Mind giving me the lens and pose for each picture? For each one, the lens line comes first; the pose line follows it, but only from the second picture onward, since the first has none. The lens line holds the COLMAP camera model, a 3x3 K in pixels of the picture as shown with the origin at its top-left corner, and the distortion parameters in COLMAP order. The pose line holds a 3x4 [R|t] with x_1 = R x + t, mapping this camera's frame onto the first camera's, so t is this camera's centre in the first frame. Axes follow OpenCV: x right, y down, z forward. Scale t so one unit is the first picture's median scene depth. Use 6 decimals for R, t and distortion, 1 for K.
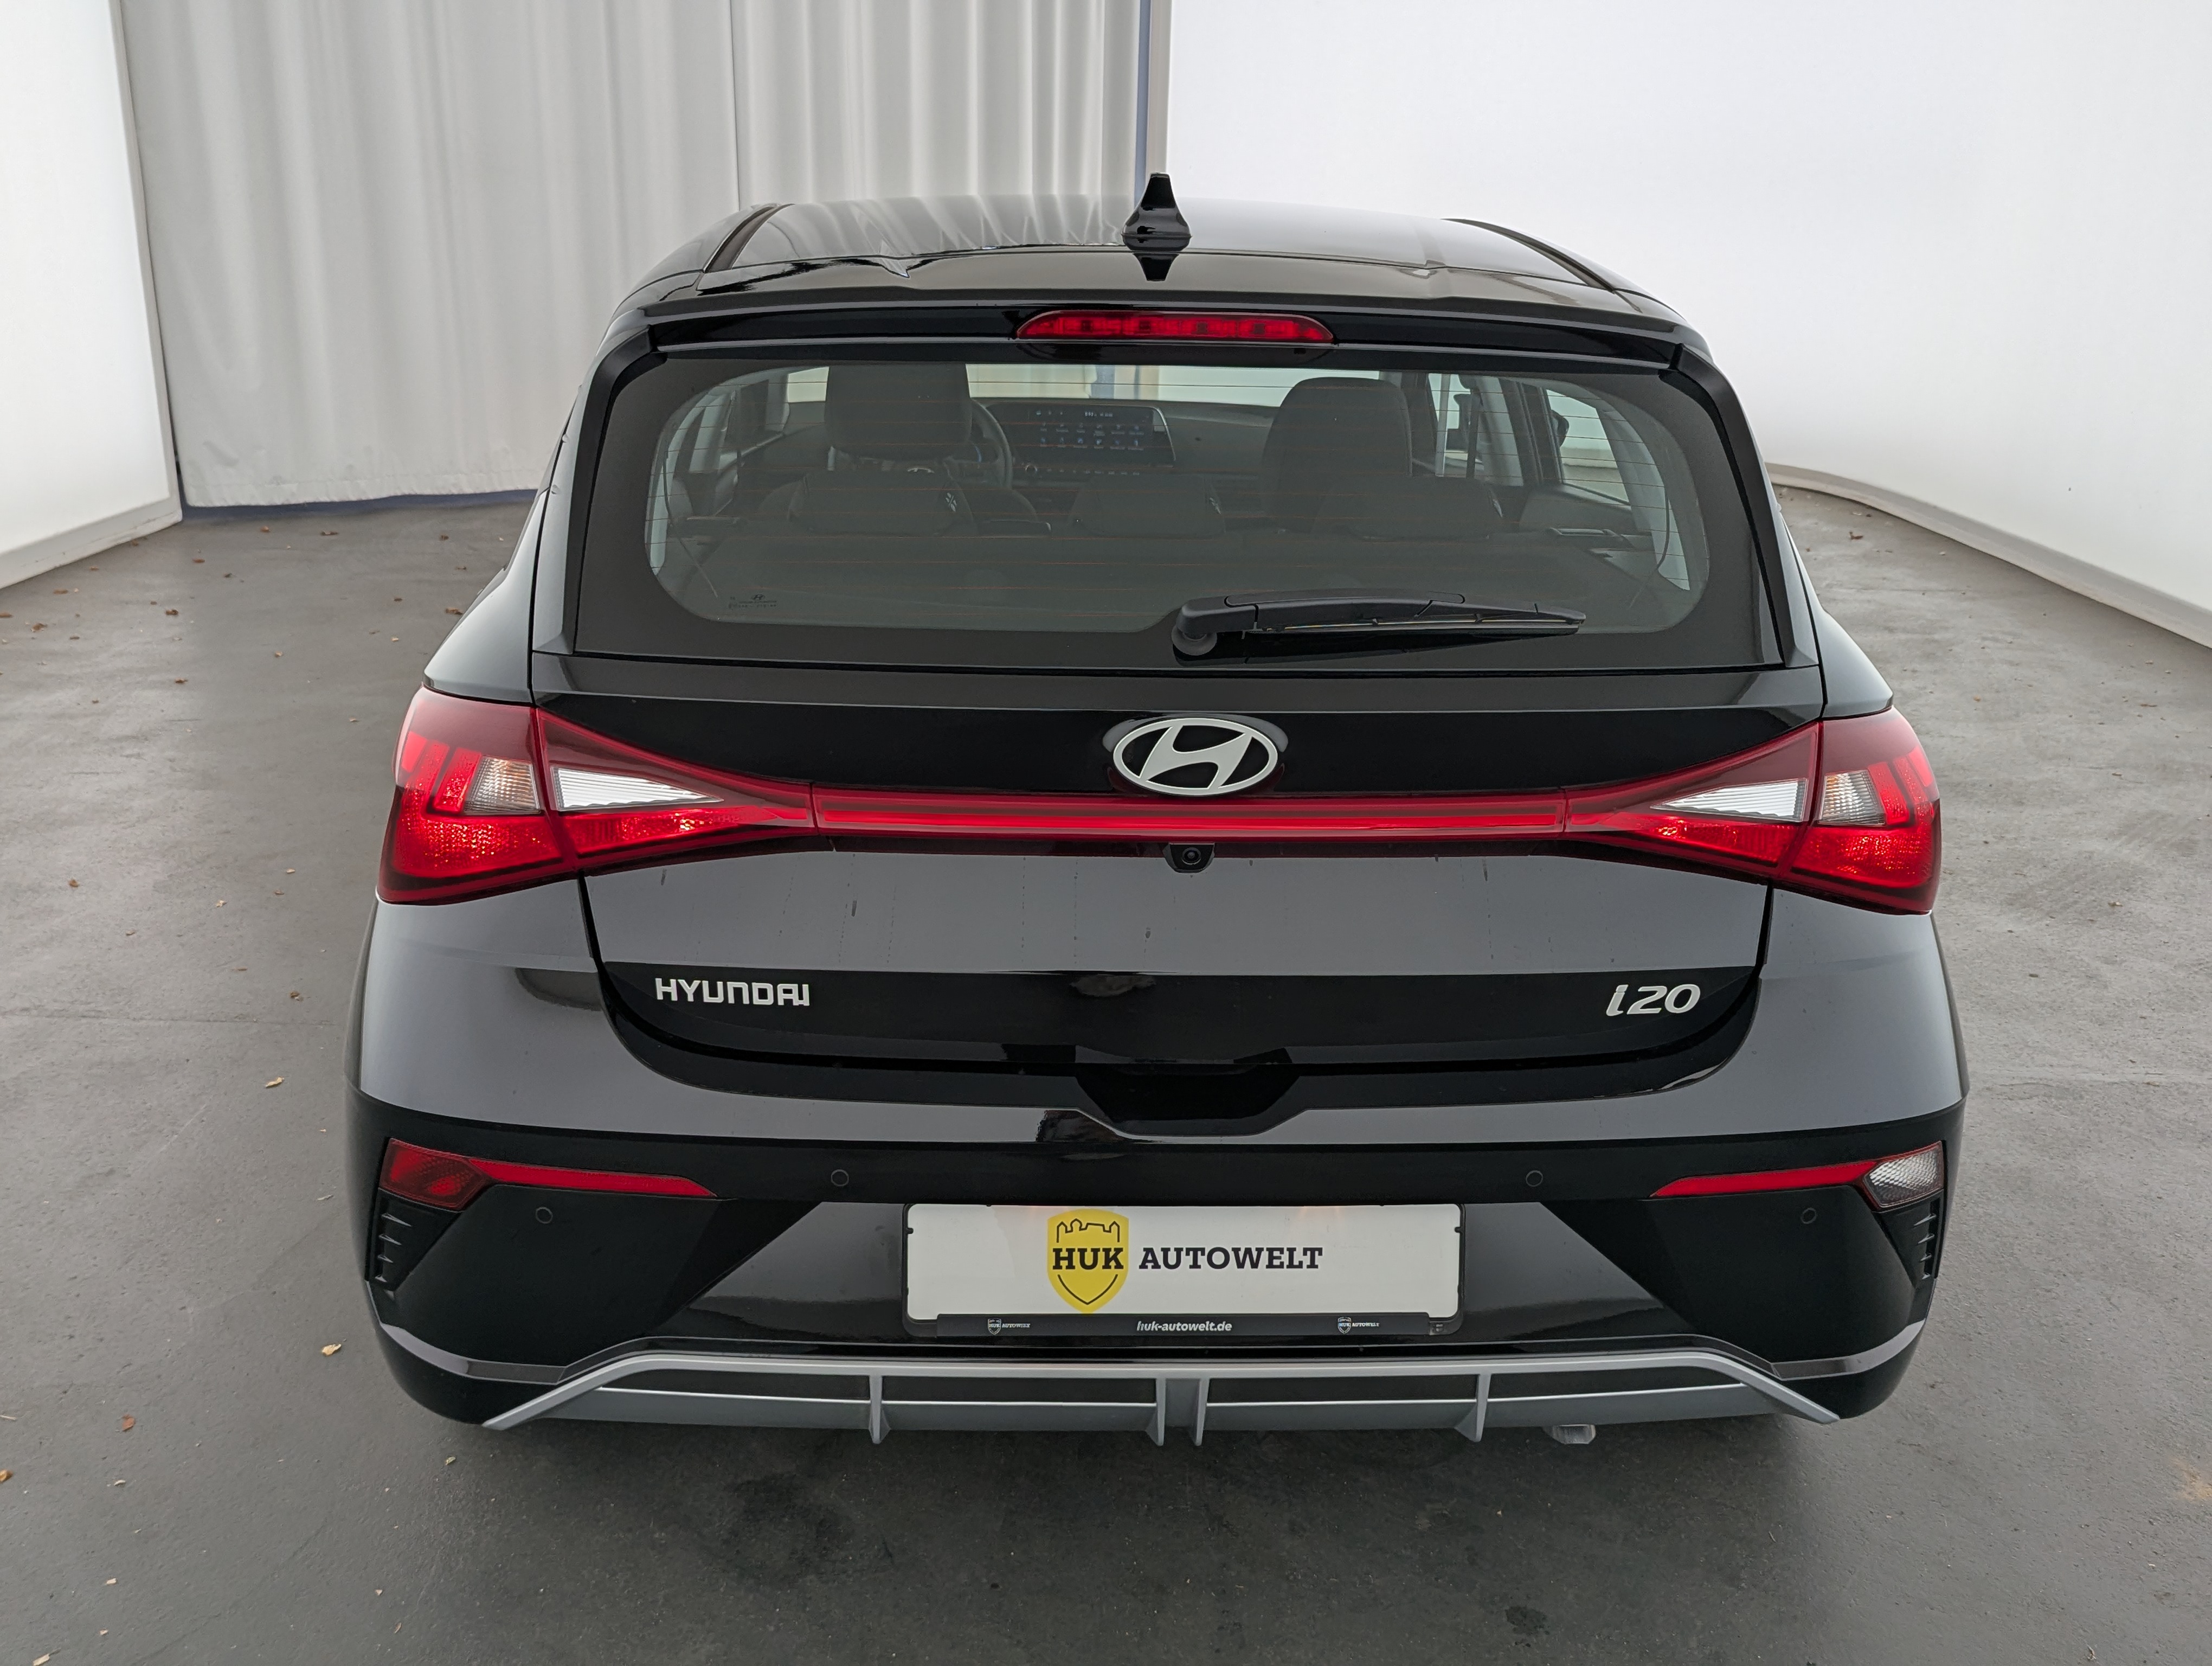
lens RADIAL K [[2024.1, 0, 1104.8], [0, 2024.1, 831.2], [0, 0, 1]] dist [0.040455, -0.037306]
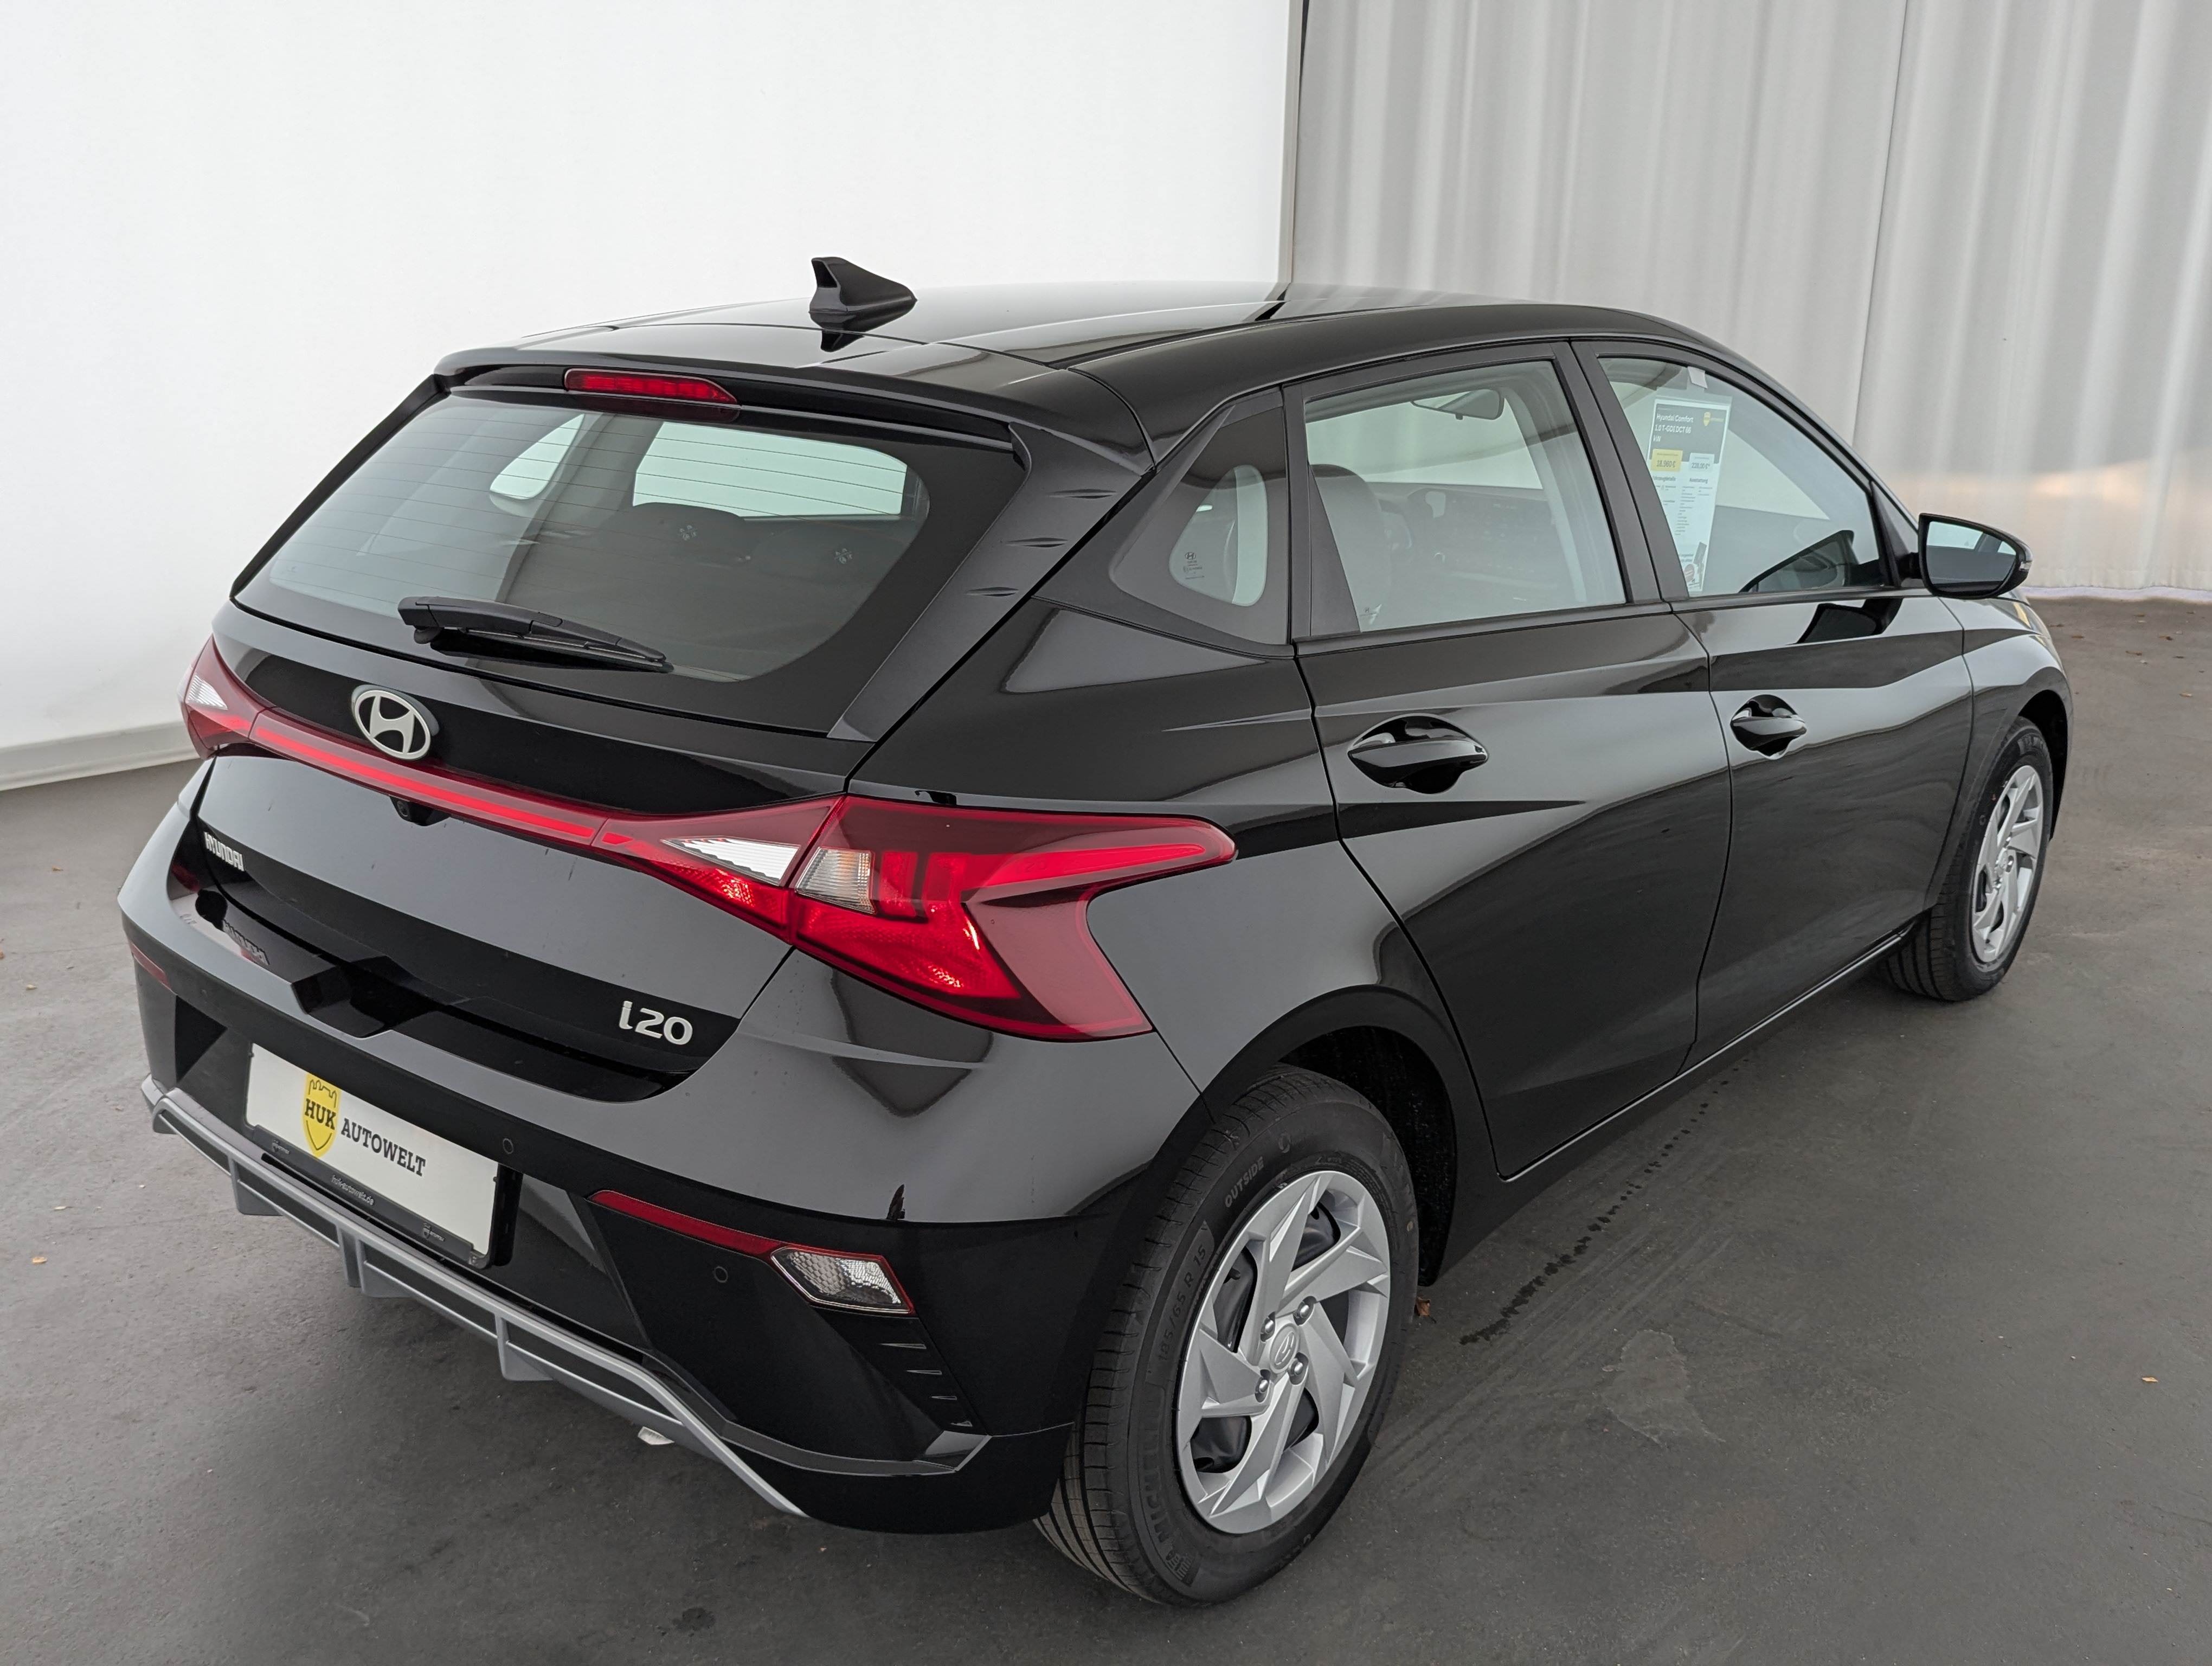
lens RADIAL K [[2024.1, 0, 1108.1], [0, 2024.1, 835.1], [0, 0, 1]] dist [0.040455, -0.037306]
pose [[0.732547, 0.177786, -0.657090, 1.115304], [-0.207069, 0.977746, 0.033696, -0.096989], [0.648458, 0.111379, 0.753058, 0.347398]]
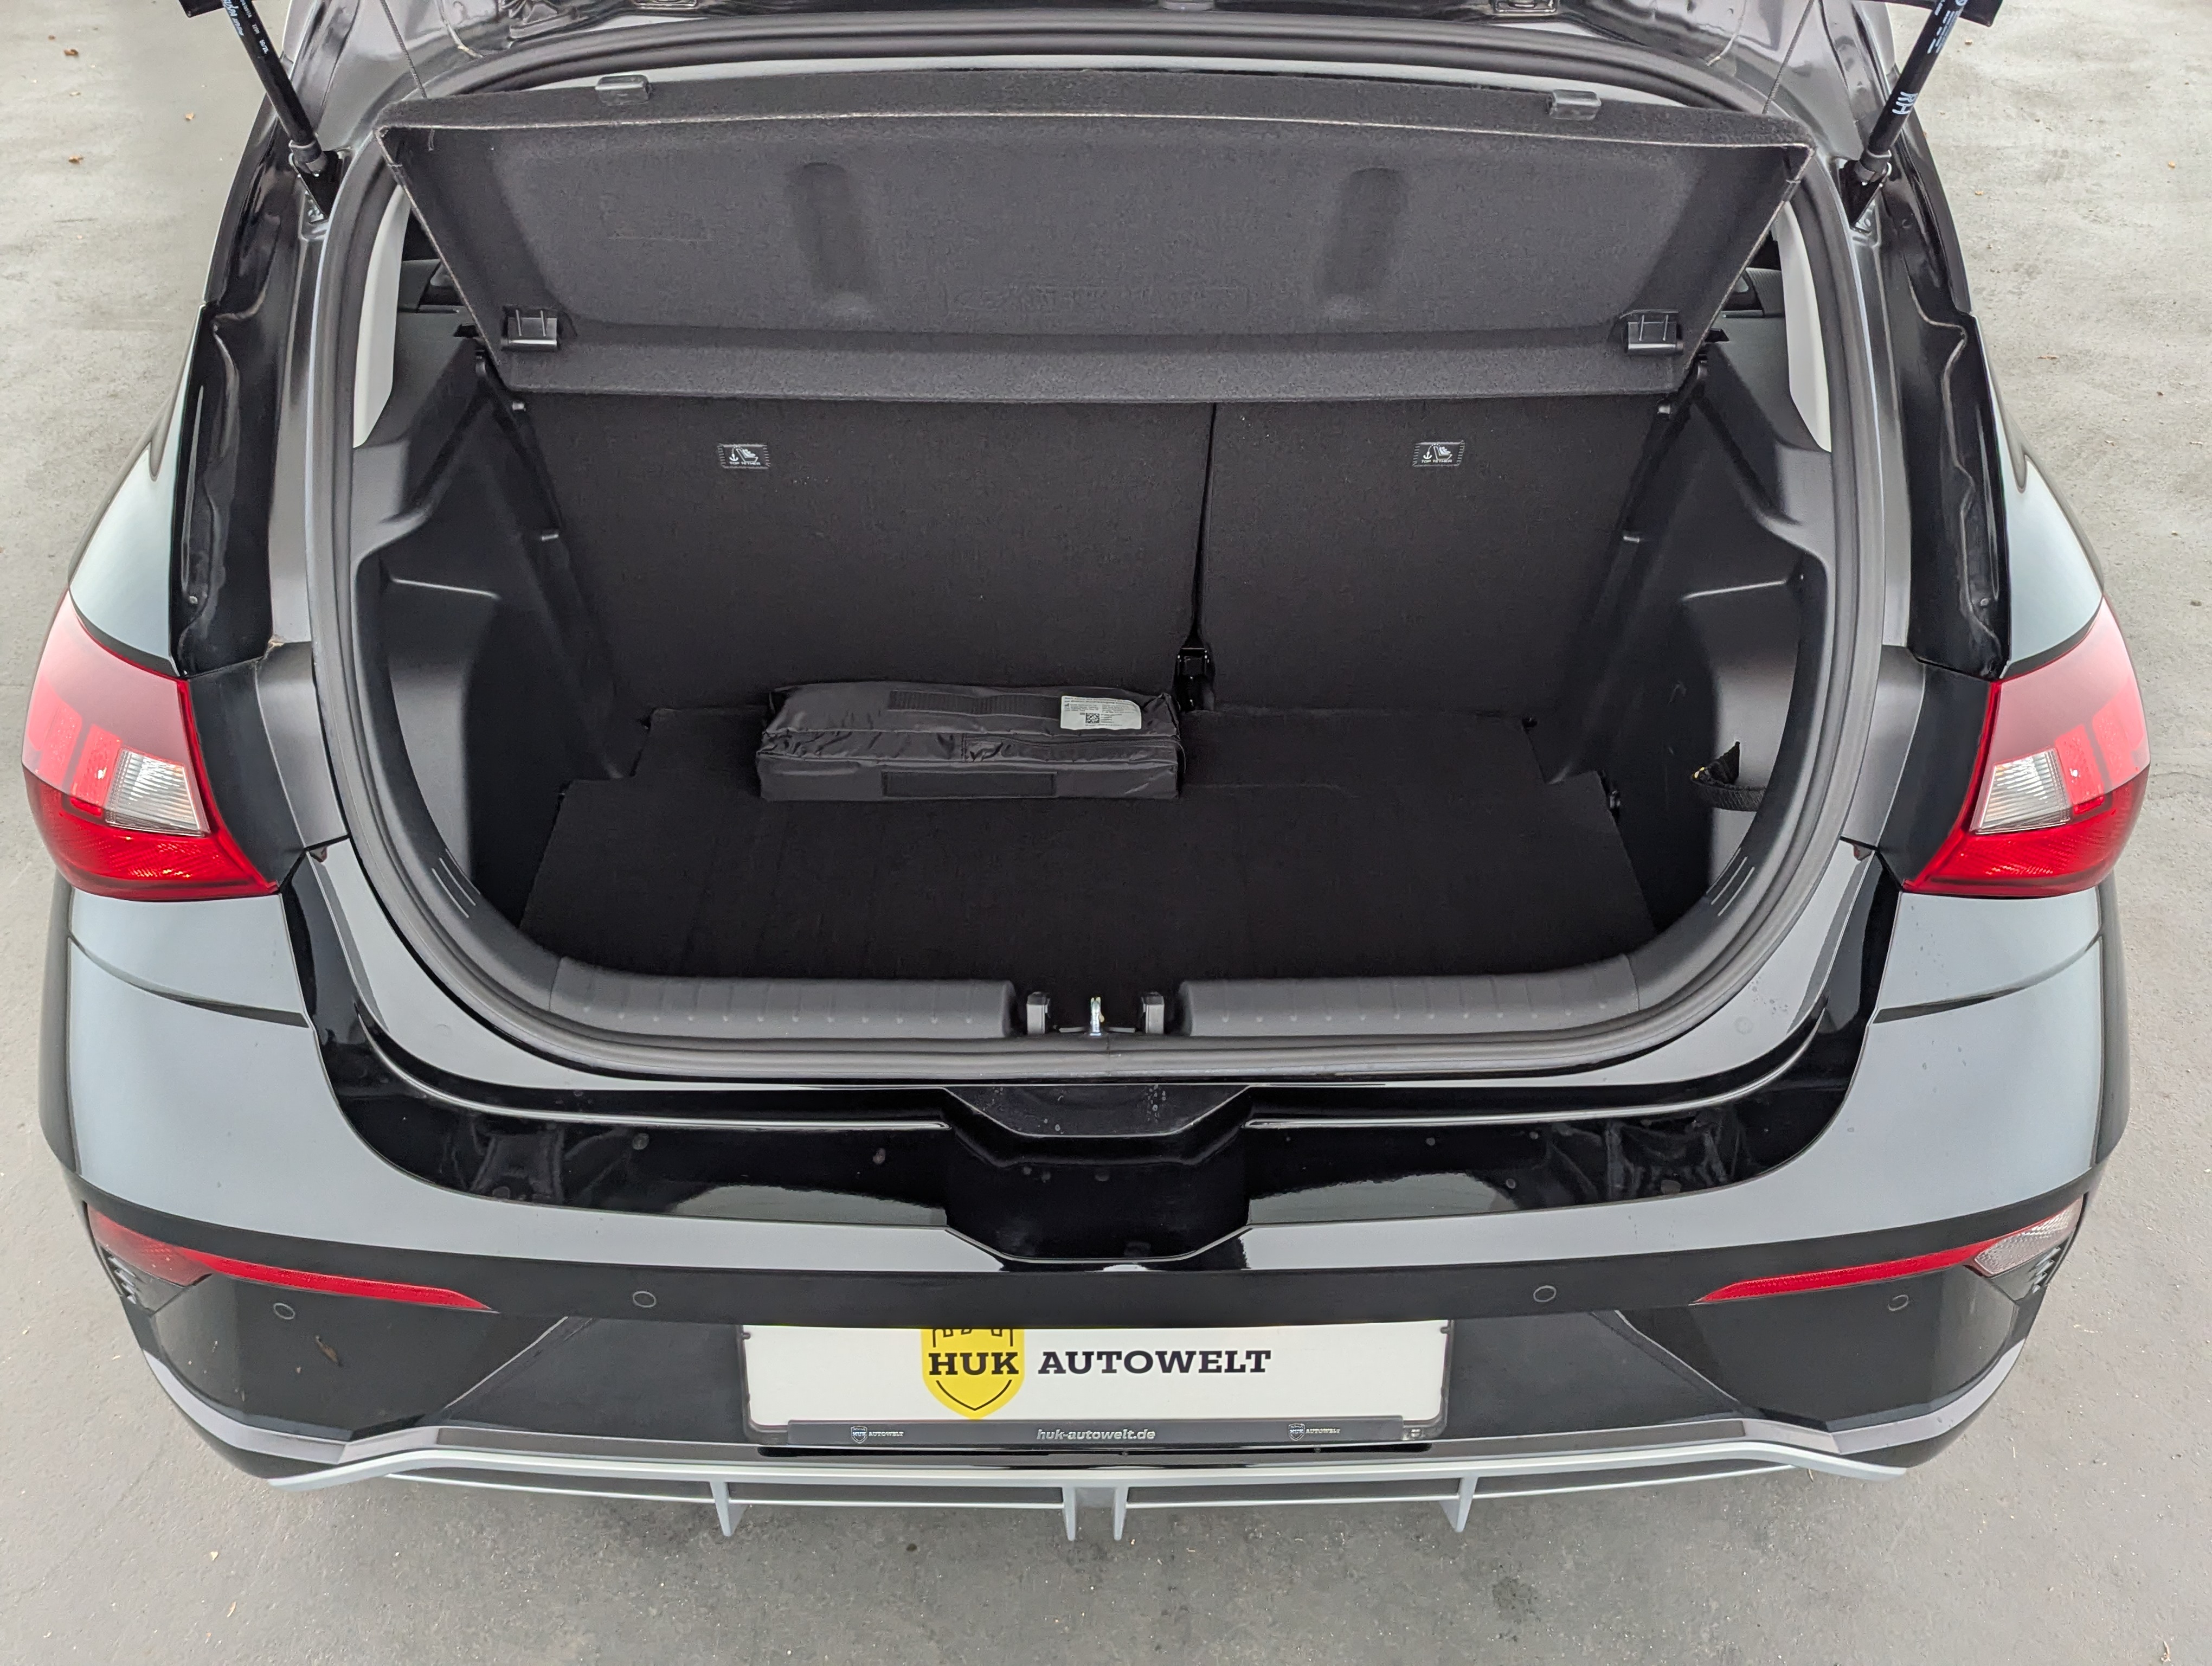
lens RADIAL K [[2024.1, 0, 1124.5], [0, 2024.1, 844.5], [0, 0, 1]] dist [0.040455, -0.037306]
pose [[0.999483, 0.011009, -0.030219, 0.071107], [-0.000923, 0.949026, 0.315198, -0.227477], [0.032148, -0.315007, 0.948545, 0.306936]]
